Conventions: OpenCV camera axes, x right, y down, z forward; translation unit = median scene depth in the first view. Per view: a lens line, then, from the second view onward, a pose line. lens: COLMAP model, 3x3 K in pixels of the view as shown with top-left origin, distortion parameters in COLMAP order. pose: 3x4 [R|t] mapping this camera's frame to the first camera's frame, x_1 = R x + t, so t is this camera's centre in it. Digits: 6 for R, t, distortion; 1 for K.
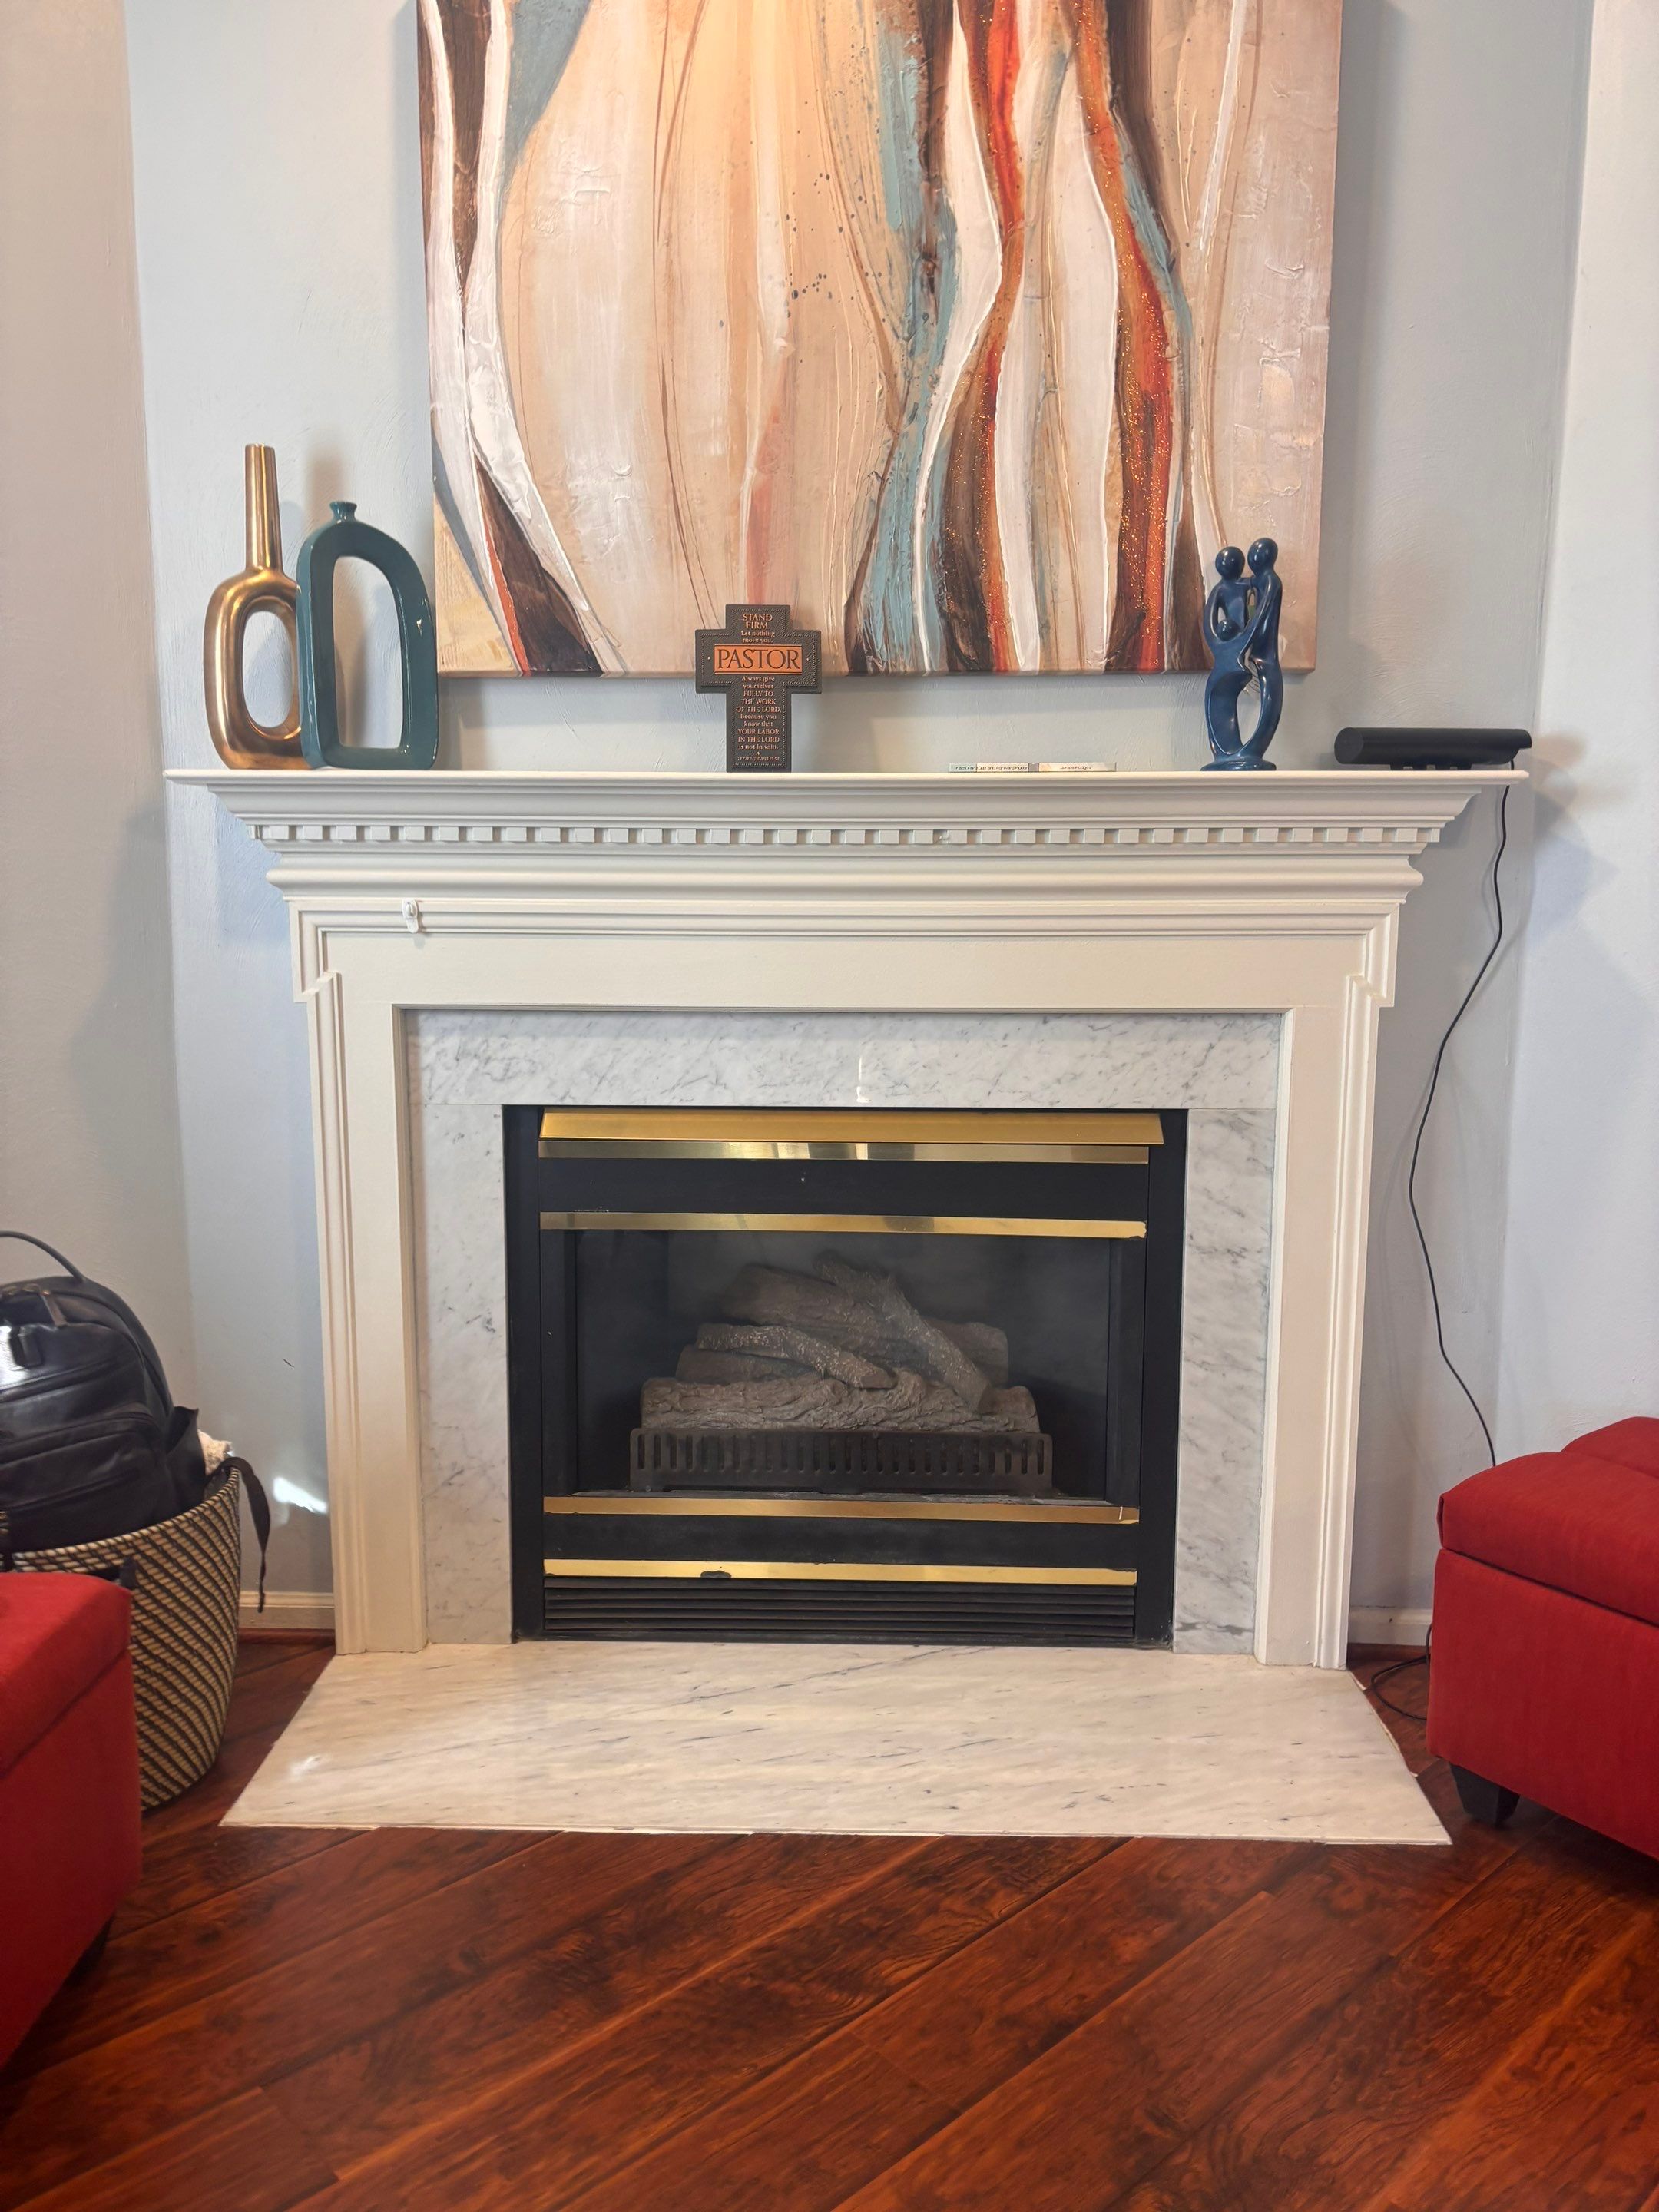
lens RADIAL K [[1700.0, 0, 819.0], [0, 1700.0, 1124.1], [0, 0, 1]] dist [0.080166, -0.098695]
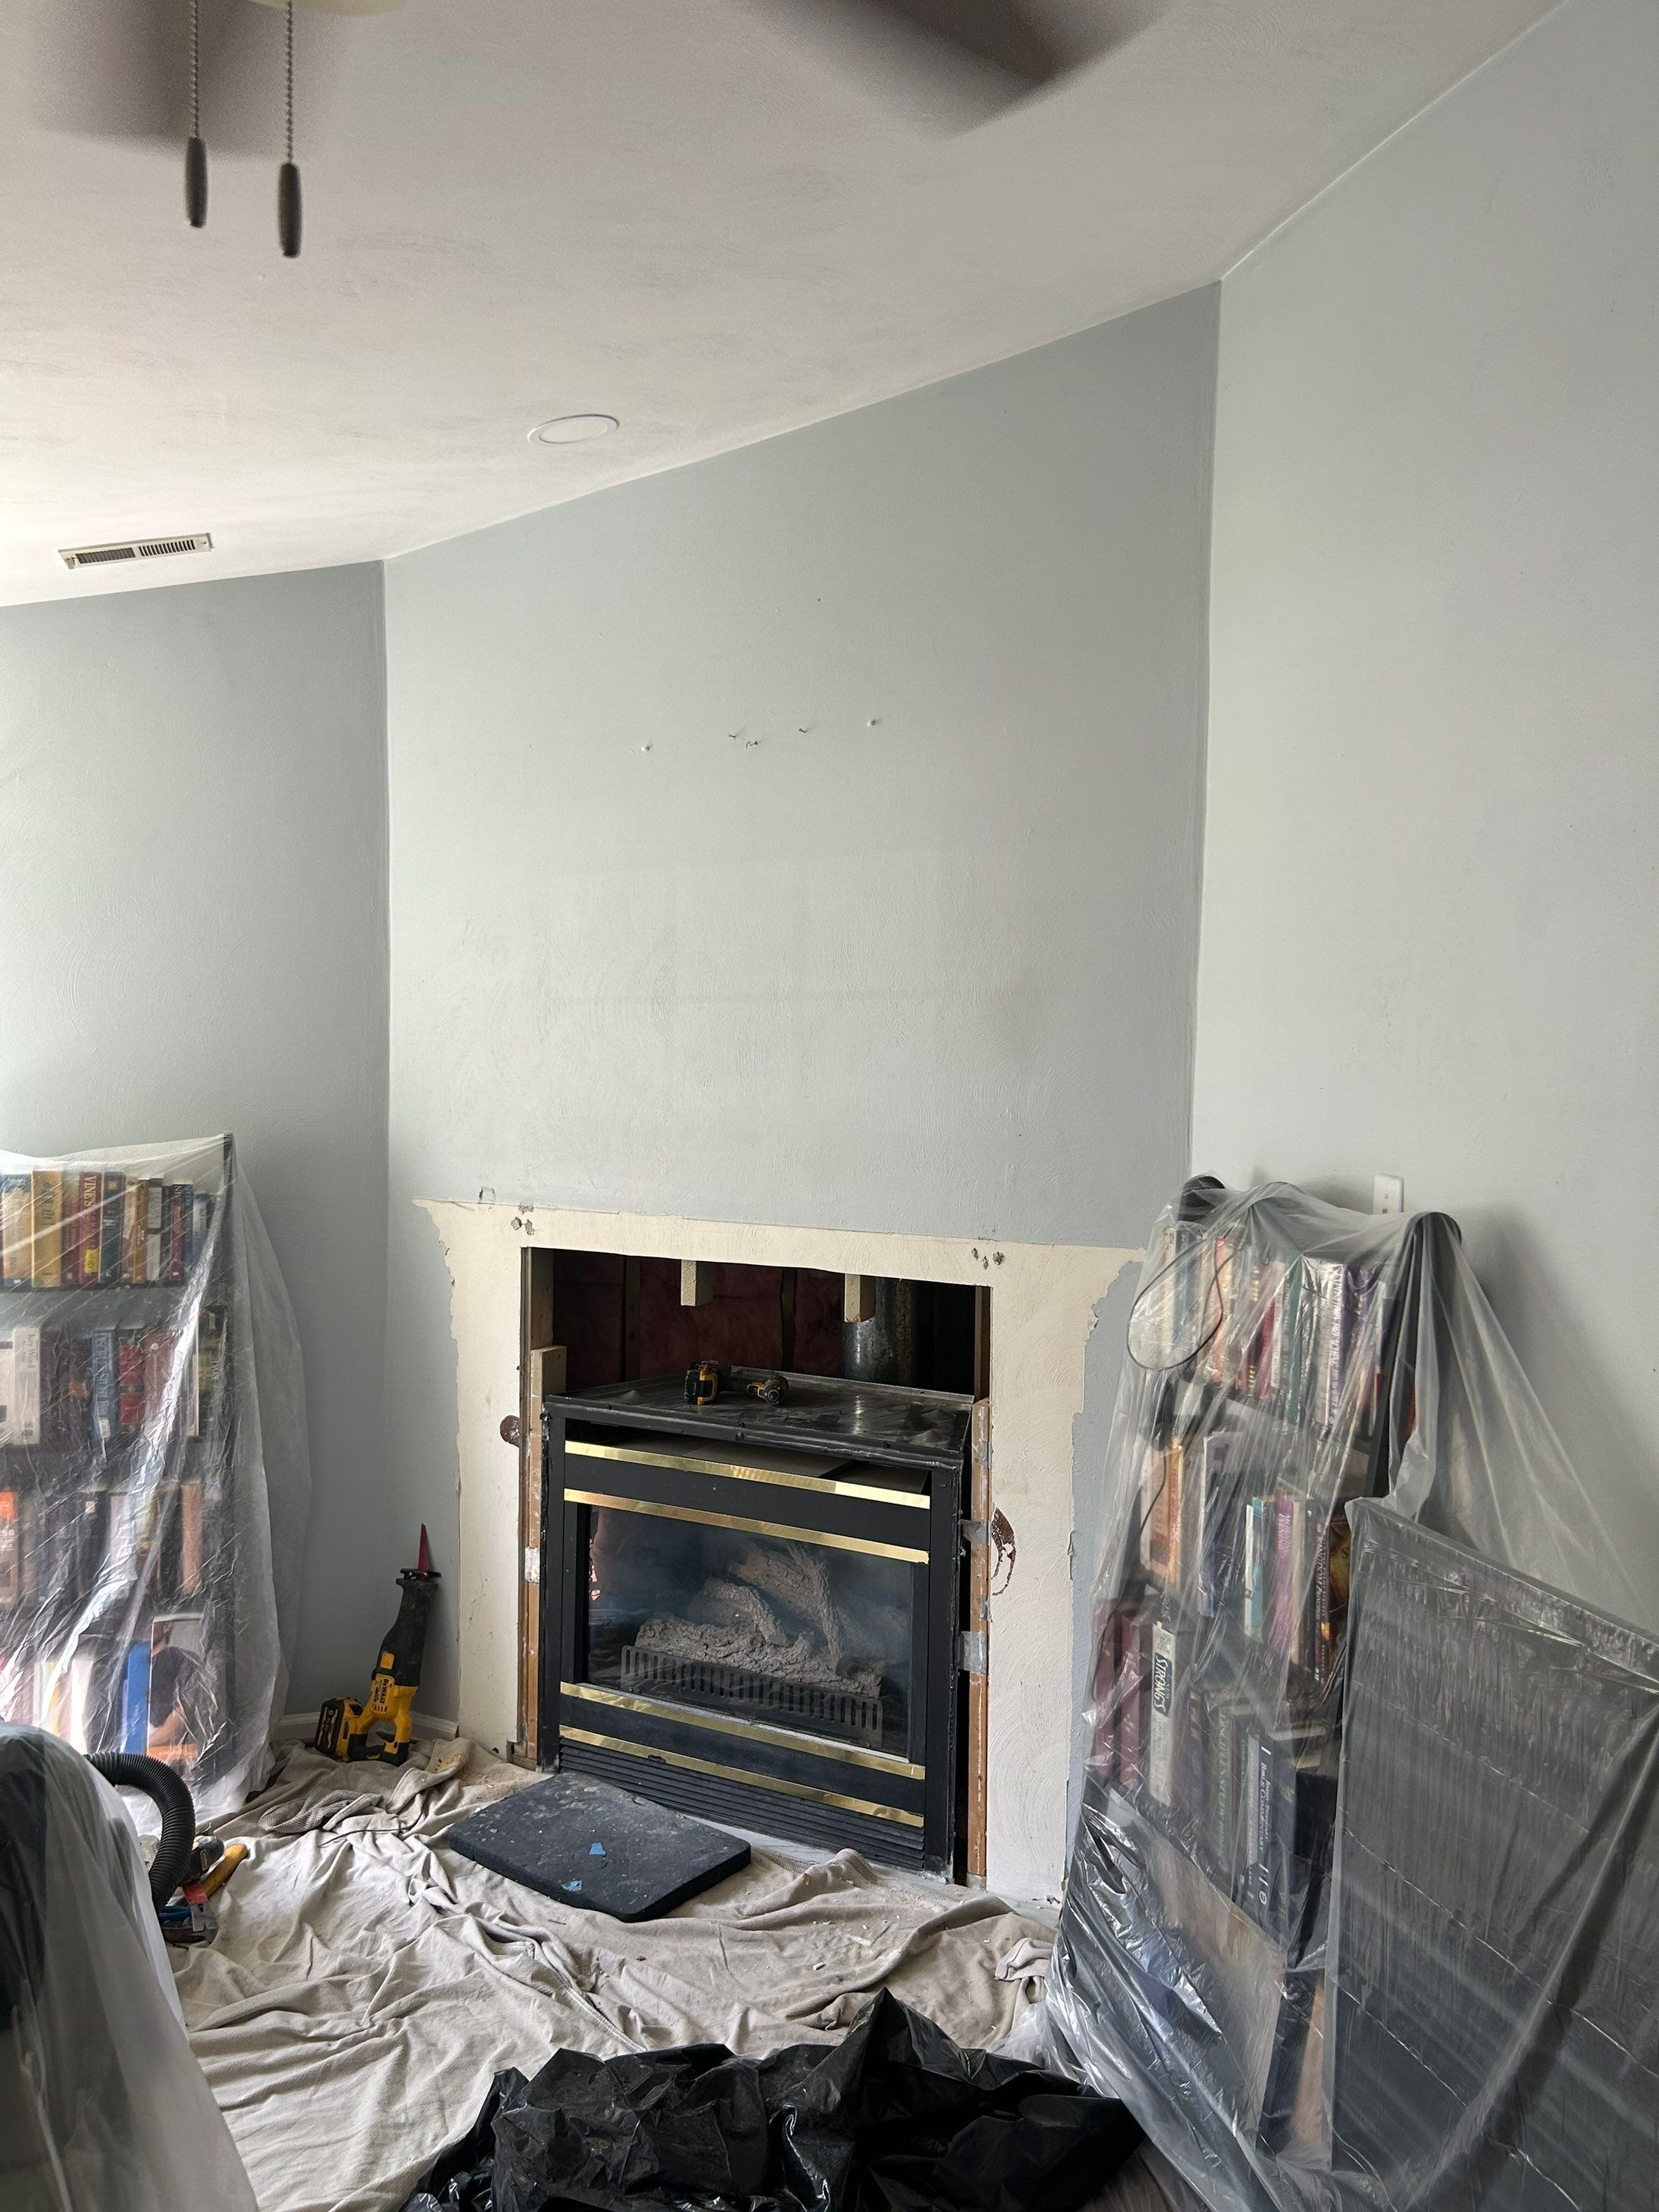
lens RADIAL K [[1709.5, 0, 829.5], [0, 1709.5, 1106.0], [0, 0, 1]] dist [0.075505, -0.095919]
pose [[0.895668, 0.026219, -0.443950, 0.757611], [-0.075180, 0.992820, -0.093041, -0.171649], [0.438323, 0.116710, 0.891208, -0.318747]]
